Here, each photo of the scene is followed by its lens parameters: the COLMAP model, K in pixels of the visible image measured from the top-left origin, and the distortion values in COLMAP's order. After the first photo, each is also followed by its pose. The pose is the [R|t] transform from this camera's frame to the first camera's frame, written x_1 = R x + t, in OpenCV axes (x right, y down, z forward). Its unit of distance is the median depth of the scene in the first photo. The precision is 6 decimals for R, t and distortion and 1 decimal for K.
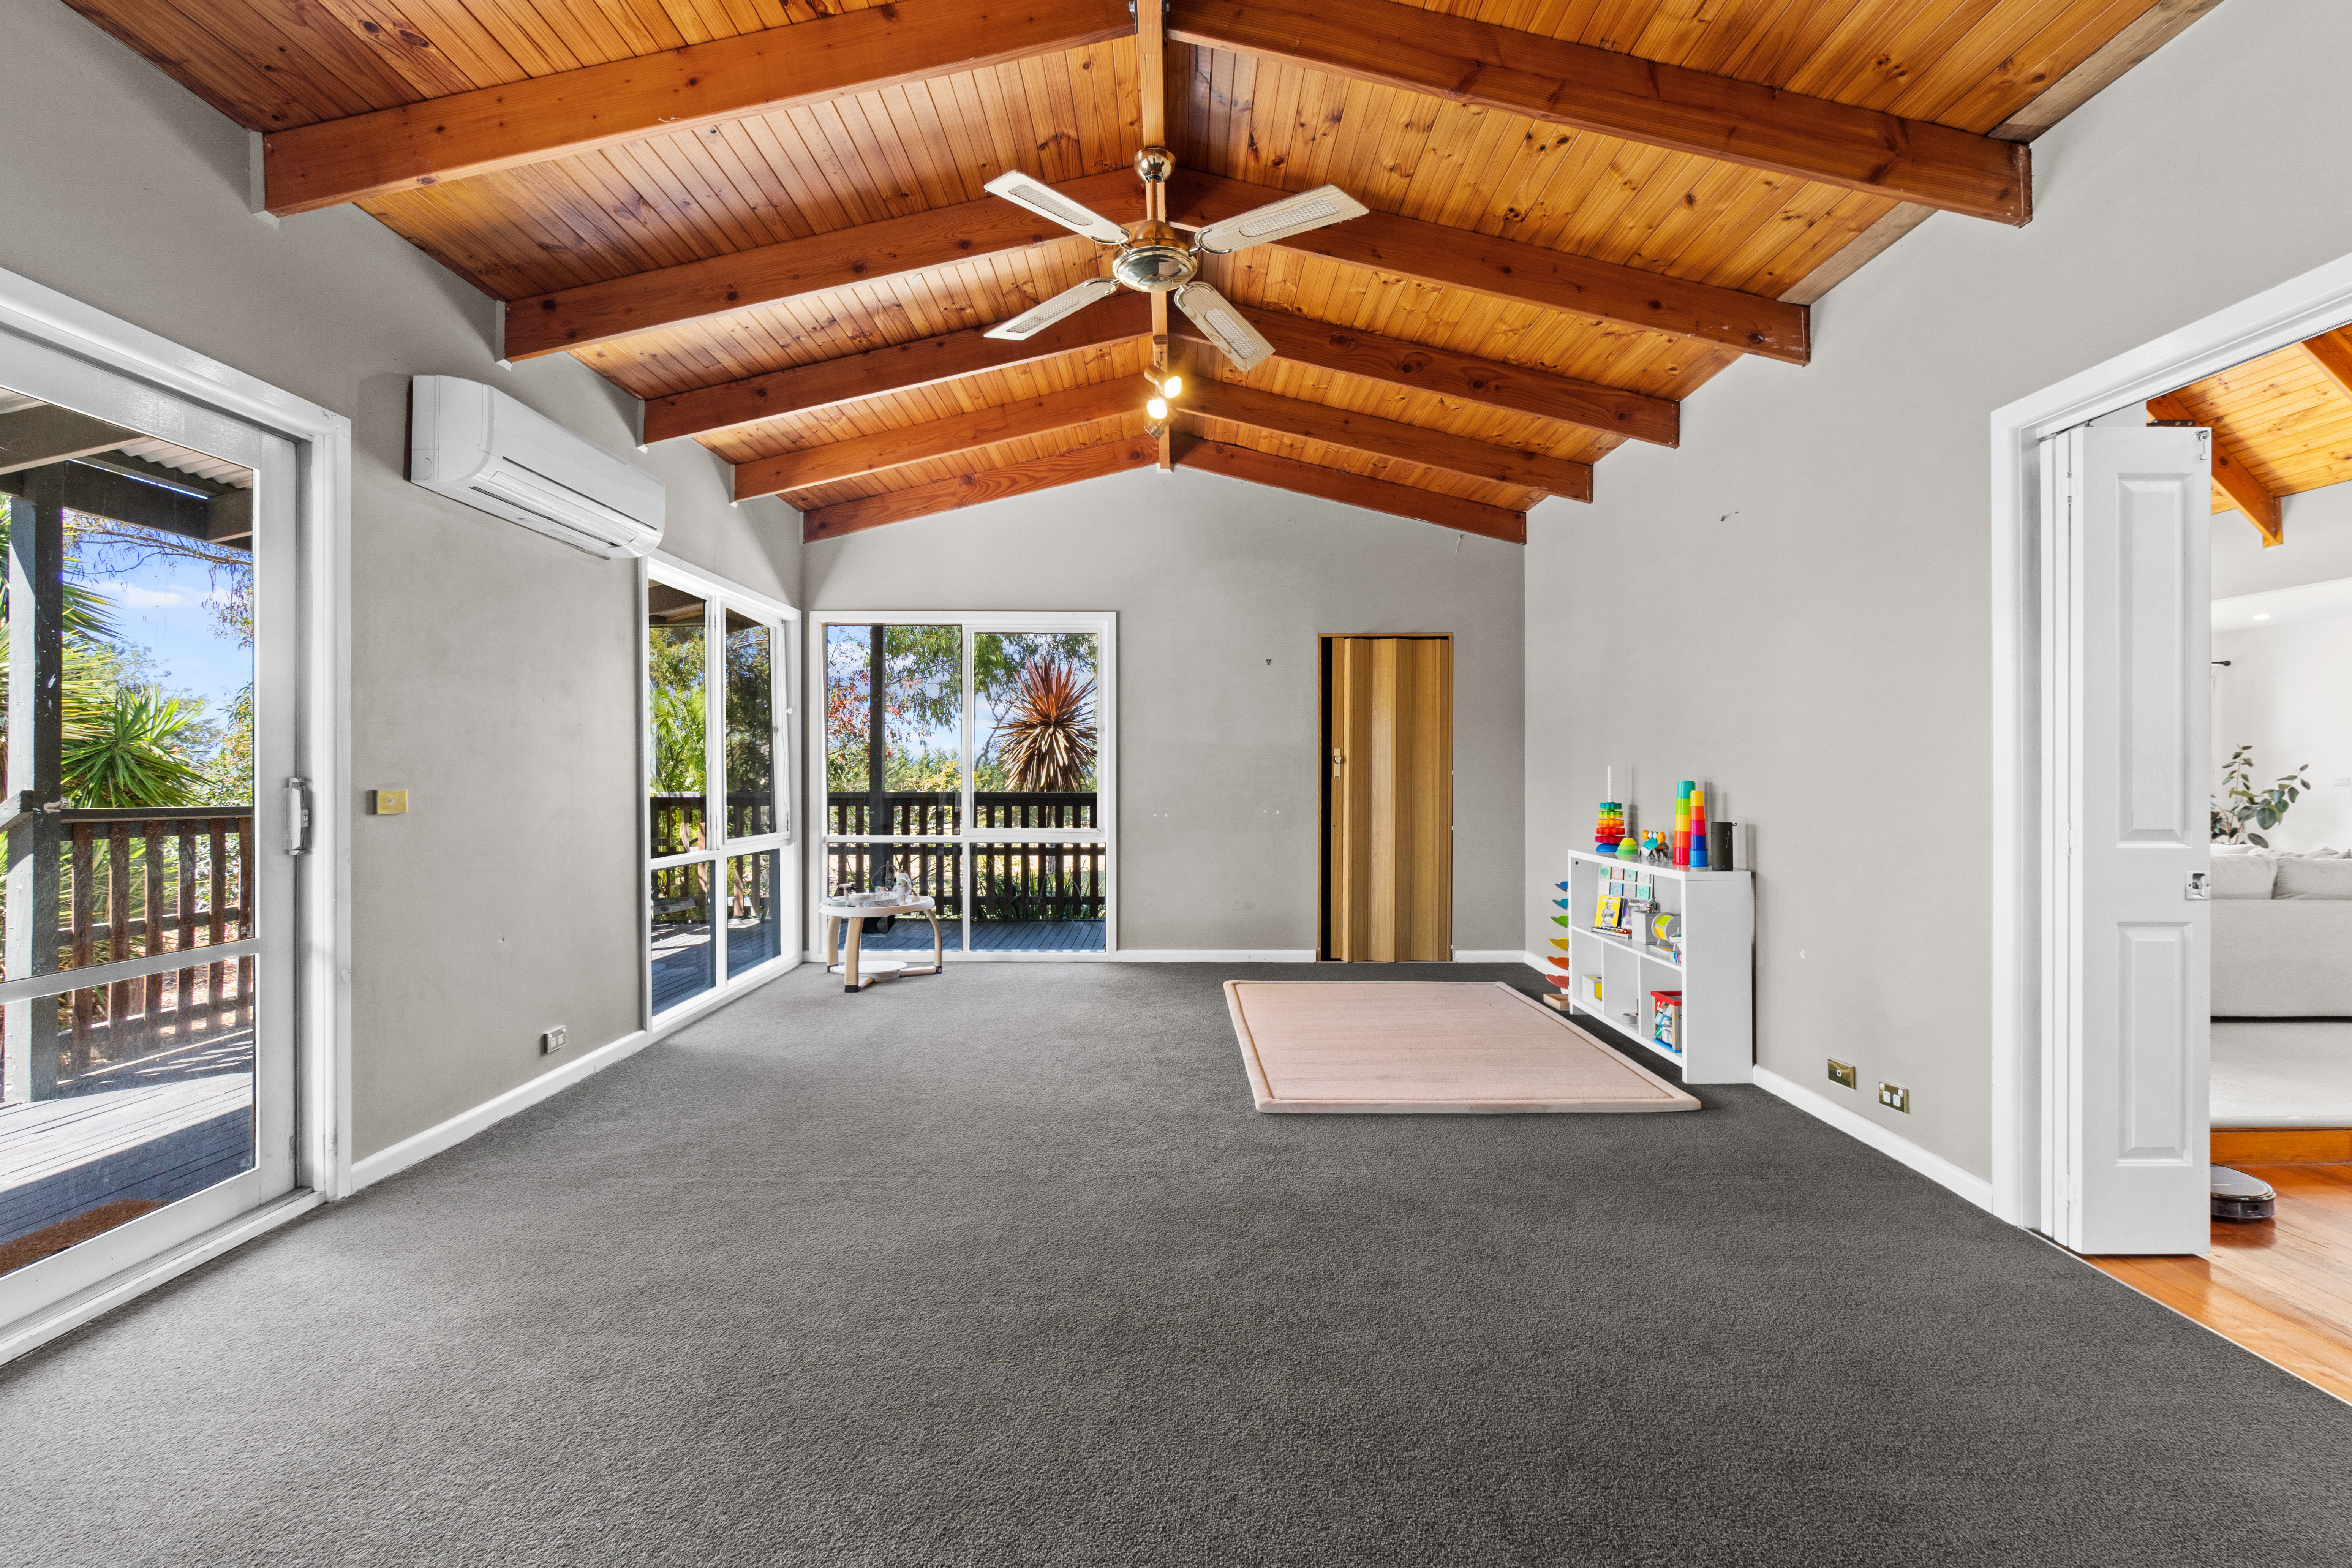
lens RADIAL K [[1022.5, 0, 1179.7], [0, 1022.5, 774.4], [0, 0, 1]] dist [-0.001623, -0.000044]
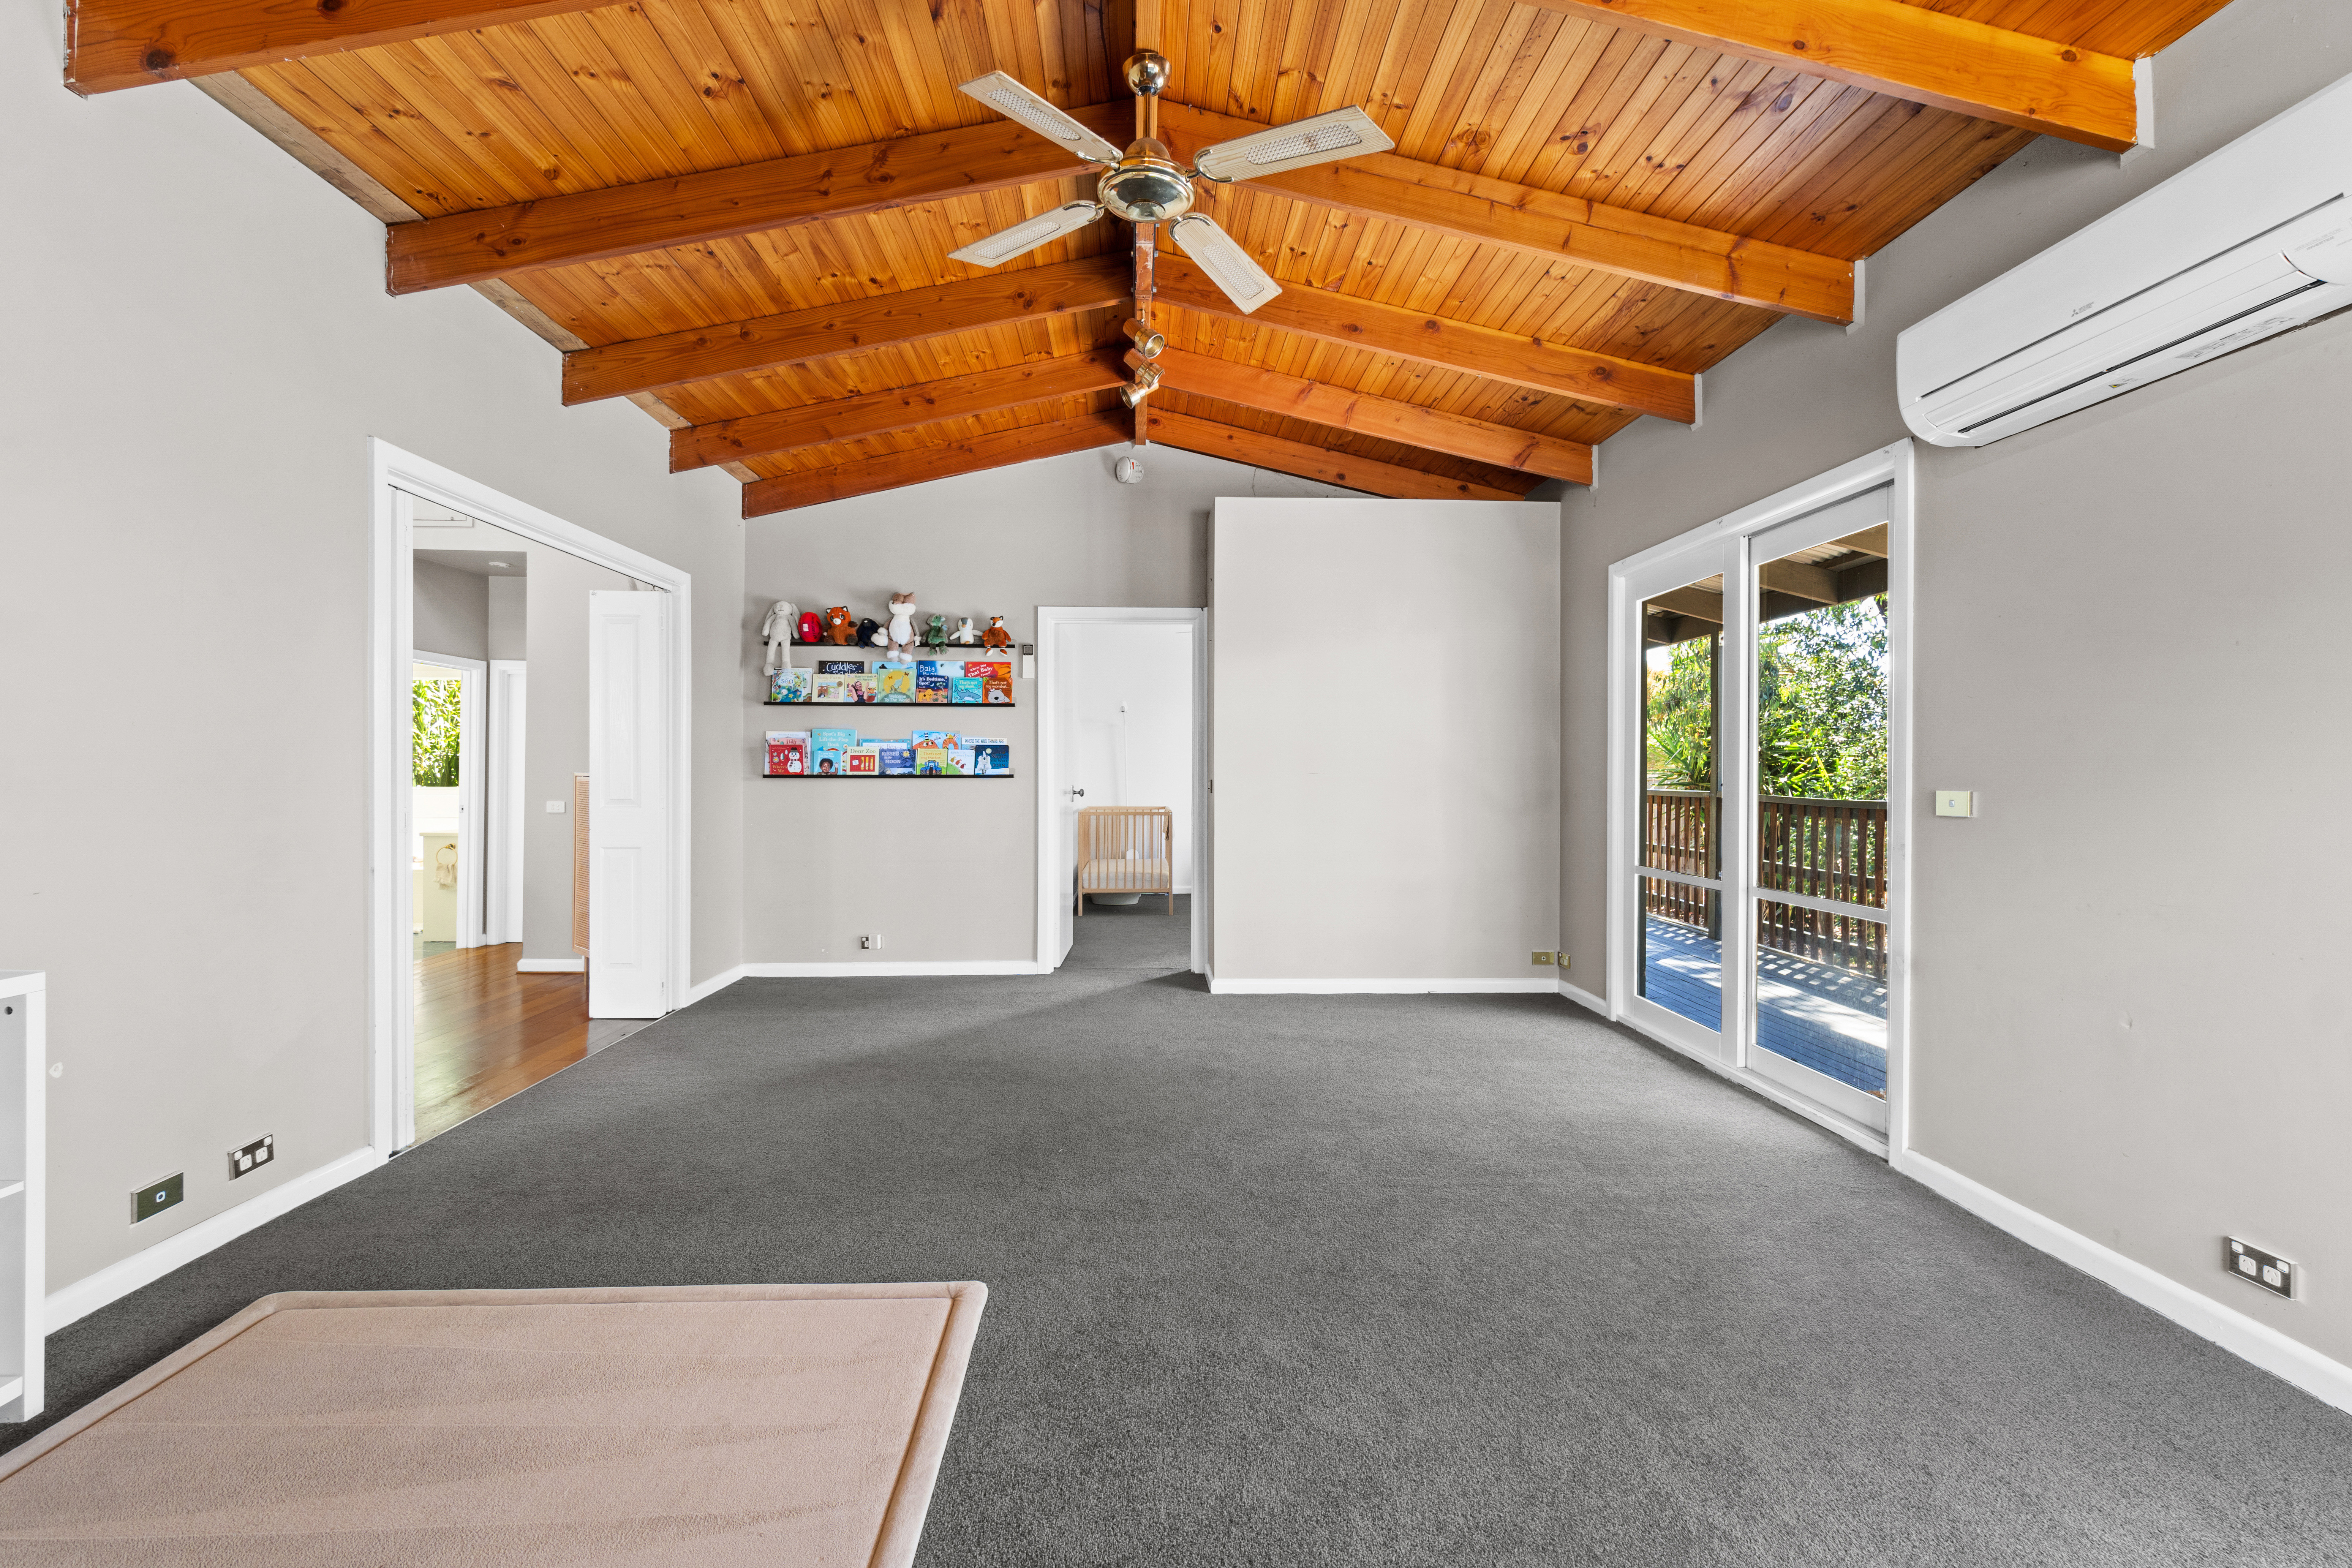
lens RADIAL K [[1022.5, 0, 1179.7], [0, 1022.5, 774.4], [0, 0, 1]] dist [-0.001623, -0.000044]
pose [[-0.999186, -0.003910, -0.040148, -0.020783], [-0.004102, 0.999980, 0.004709, -0.001131], [0.040129, 0.004870, -0.999183, 1.871486]]
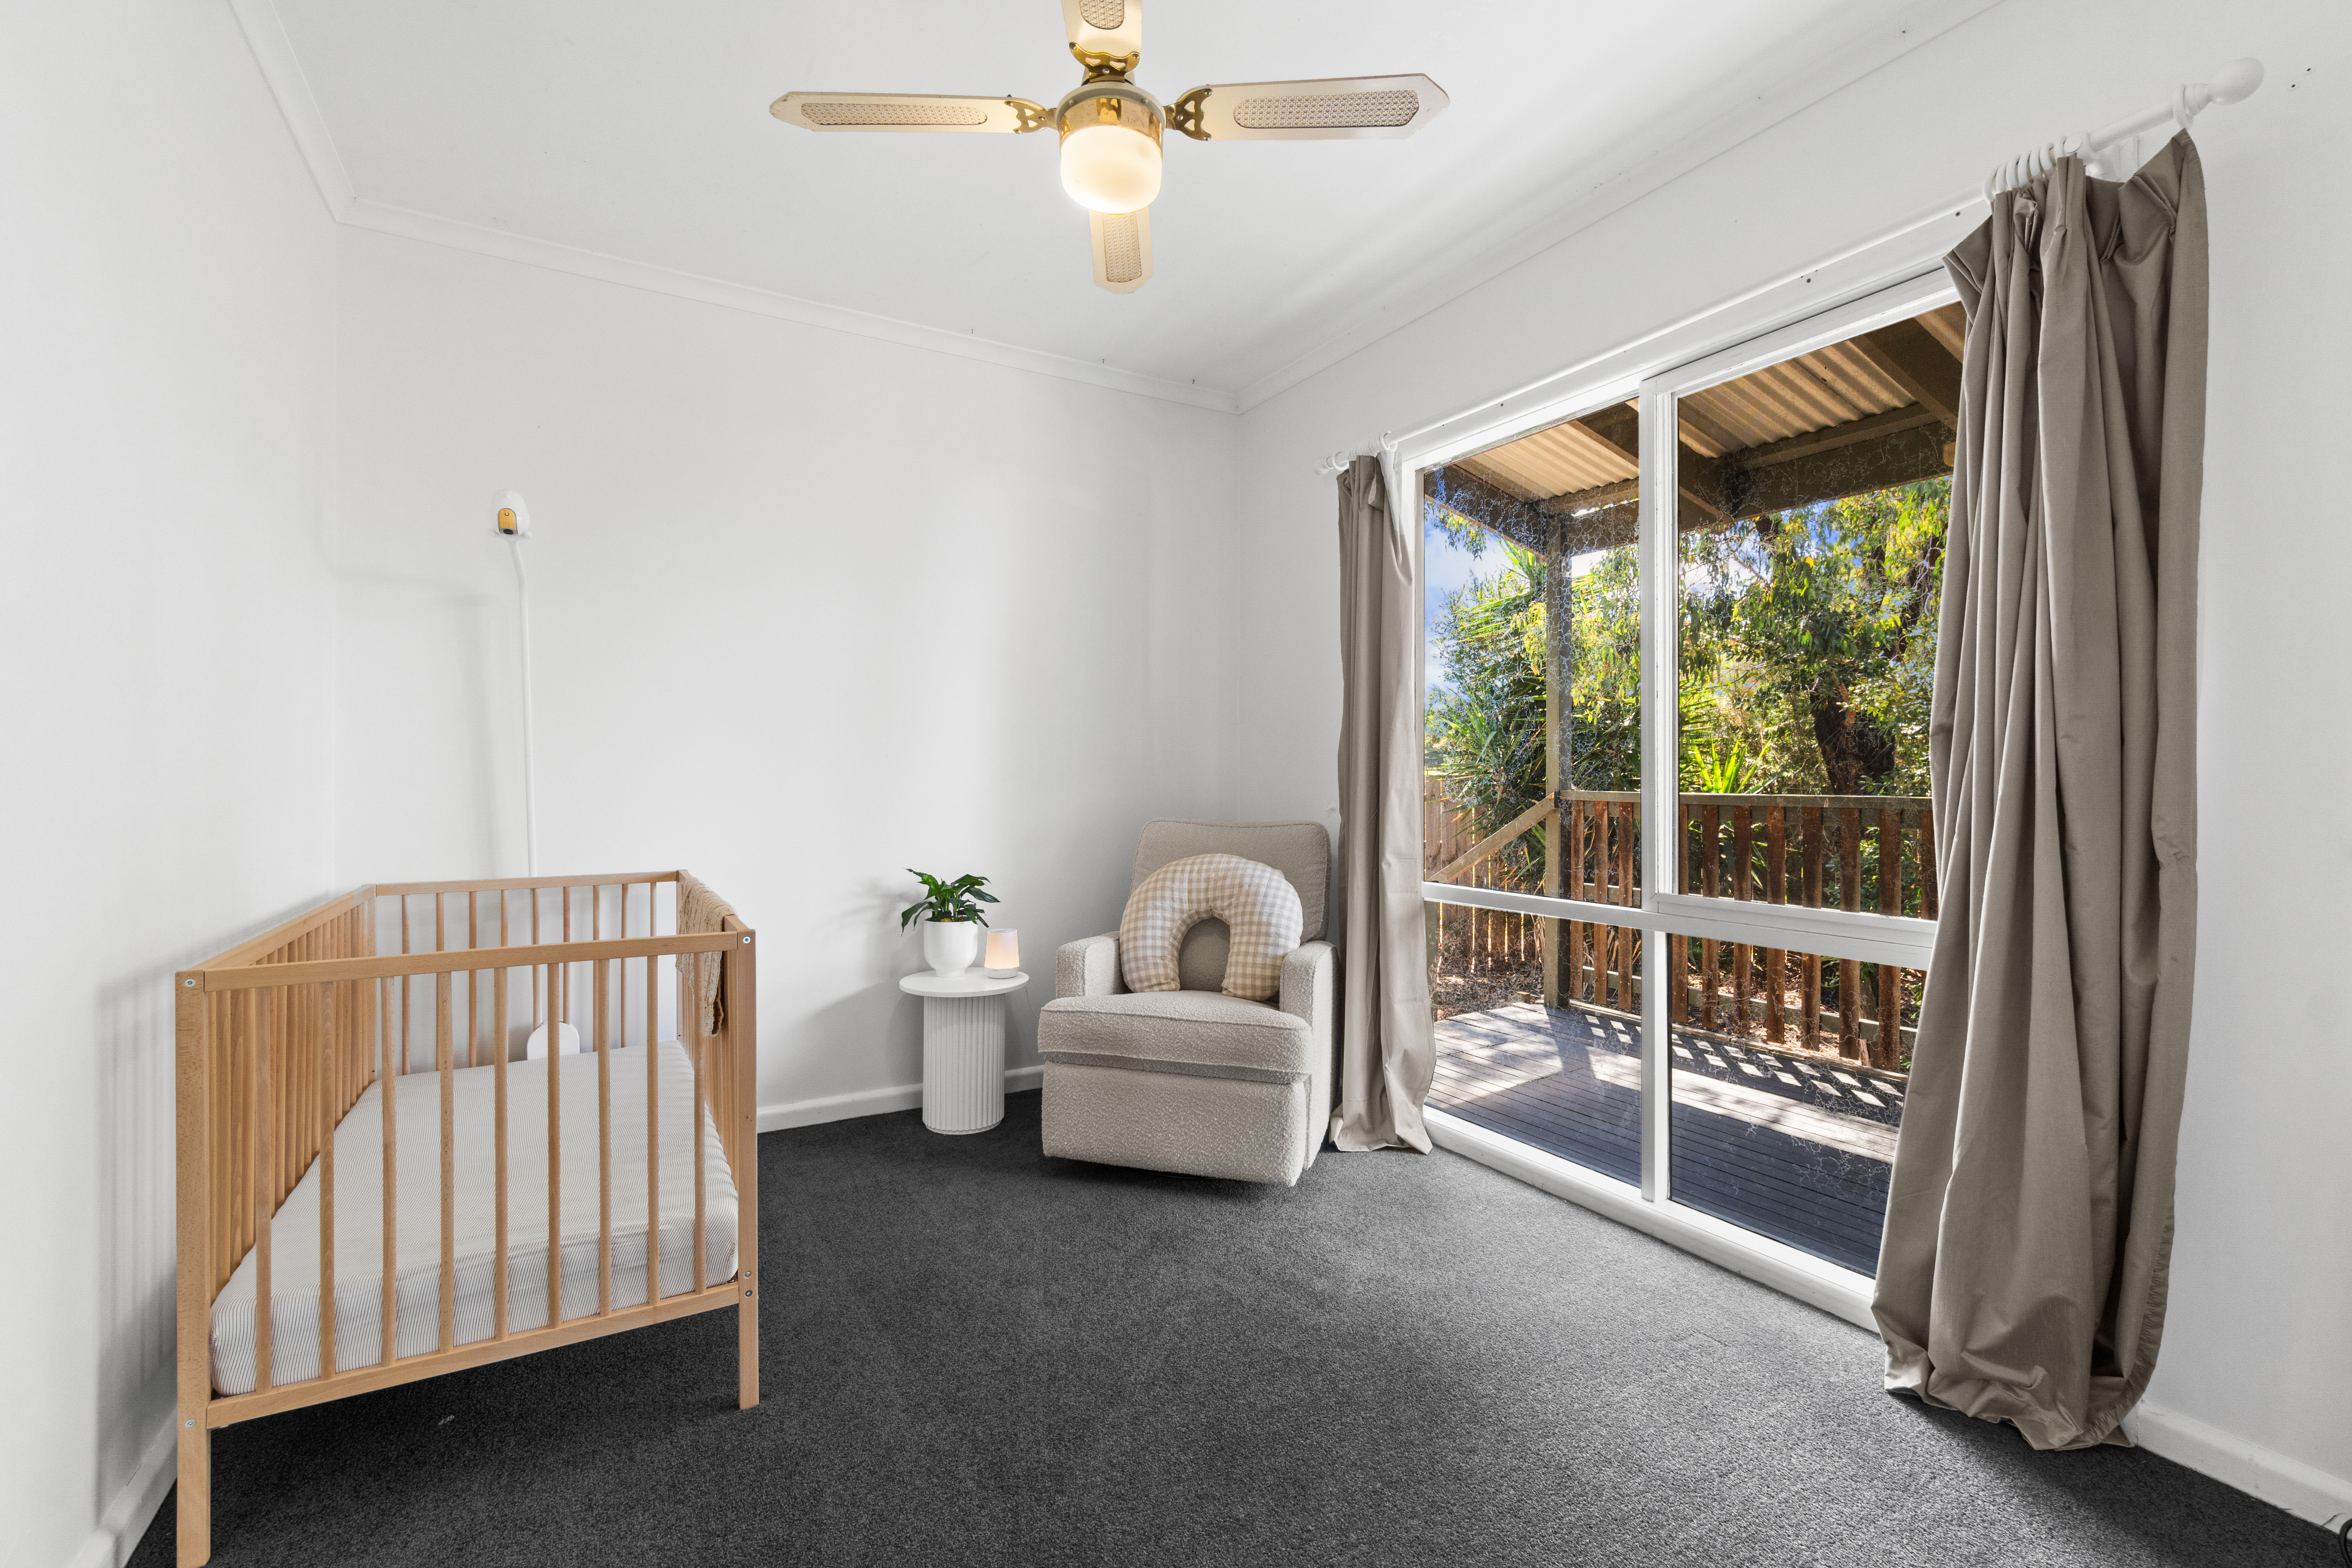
lens RADIAL K [[1022.5, 0, 1179.7], [0, 1022.5, 774.4], [0, 0, 1]] dist [-0.001623, -0.000044]
pose [[-0.864024, 0.006663, -0.503407, -0.022487], [0.006005, 0.999978, 0.002930, 0.008467], [0.503416, -0.000491, -0.864044, 1.180127]]
